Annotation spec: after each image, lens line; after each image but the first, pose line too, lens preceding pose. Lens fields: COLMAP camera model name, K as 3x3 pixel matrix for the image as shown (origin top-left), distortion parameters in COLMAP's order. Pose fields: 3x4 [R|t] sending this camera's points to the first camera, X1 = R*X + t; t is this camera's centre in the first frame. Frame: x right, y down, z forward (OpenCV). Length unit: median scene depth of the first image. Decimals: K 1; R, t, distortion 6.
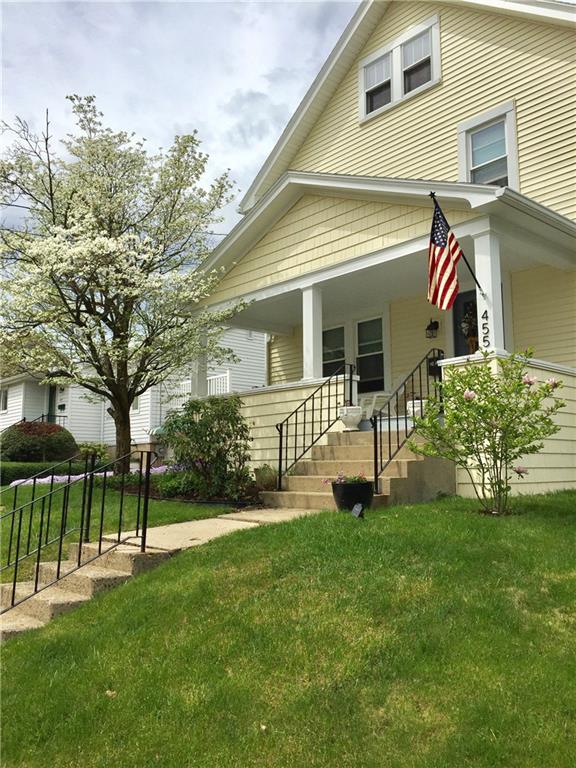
lens RADIAL K [[656.2, 0, 288.0], [0, 656.2, 384.0], [0, 0, 1]] dist [0.040525, -0.001716]
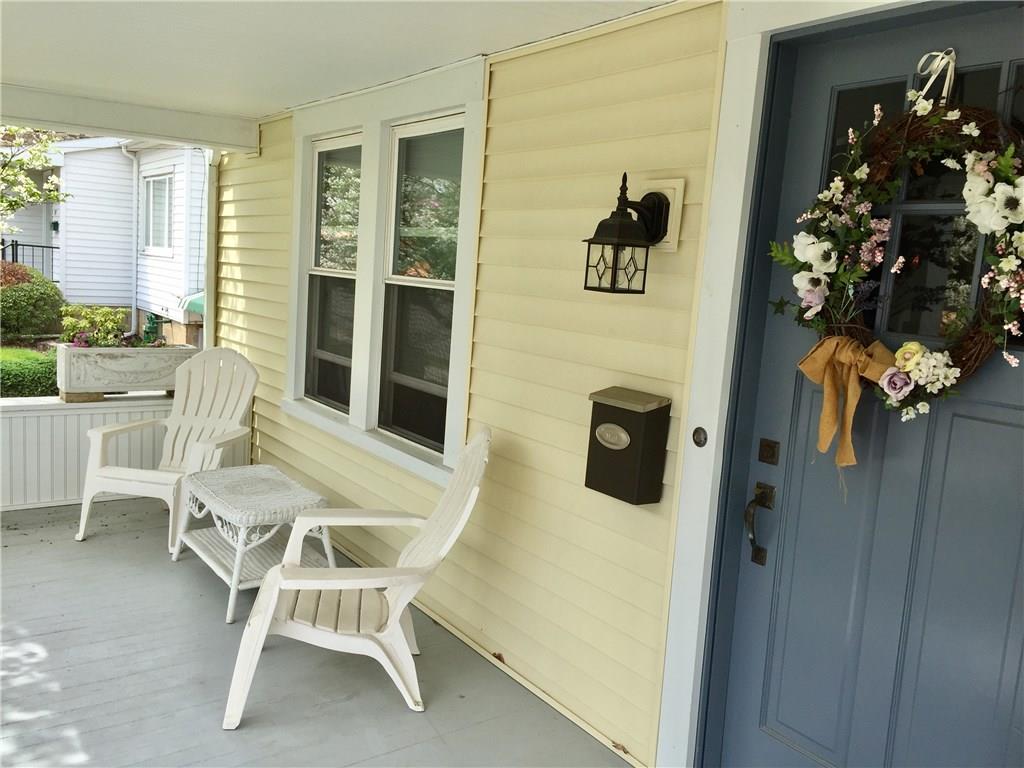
lens RADIAL K [[875.0, 0, 512.0], [0, 875.0, 384.0], [0, 0, 1]] dist [0.040525, -0.001716]
pose [[0.988598, 0.089760, -0.120903, 0.239055], [-0.054568, 0.961891, 0.267932, -0.116433], [0.140345, -0.258280, 0.955822, 0.829735]]
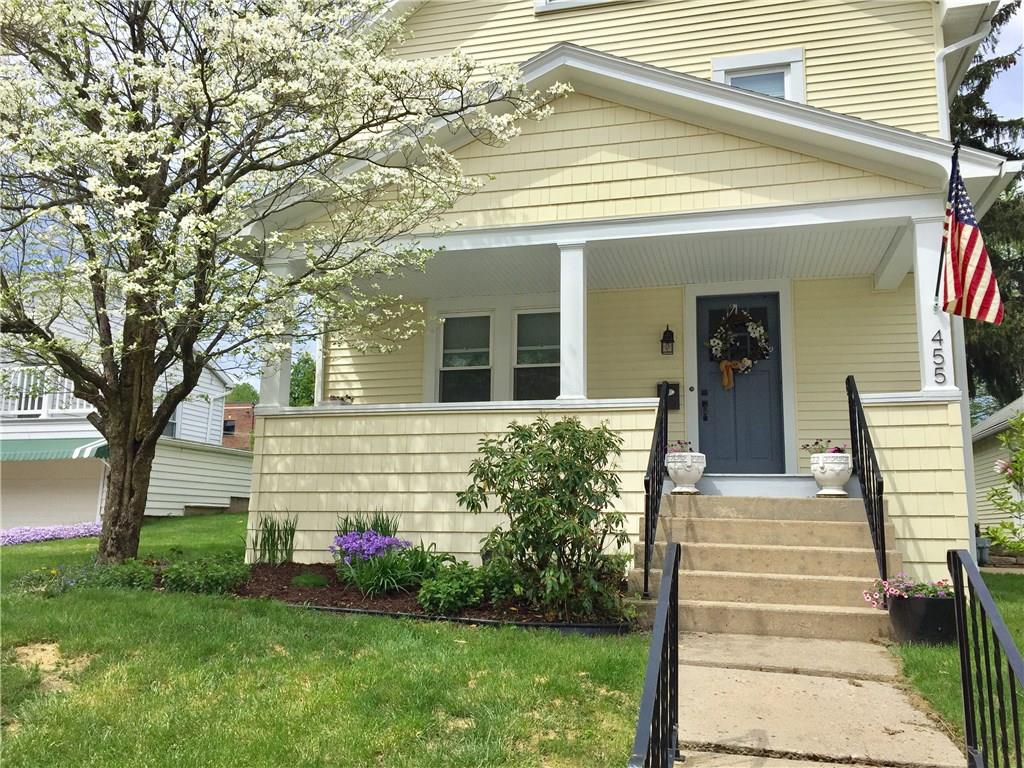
lens RADIAL K [[875.0, 0, 512.0], [0, 875.0, 384.0], [0, 0, 1]] dist [0.040525, -0.001716]
pose [[0.838016, 0.108605, 0.534727, -0.424880], [-0.092955, 0.994082, -0.056224, 0.028170], [-0.537669, -0.002589, 0.843152, 0.354536]]
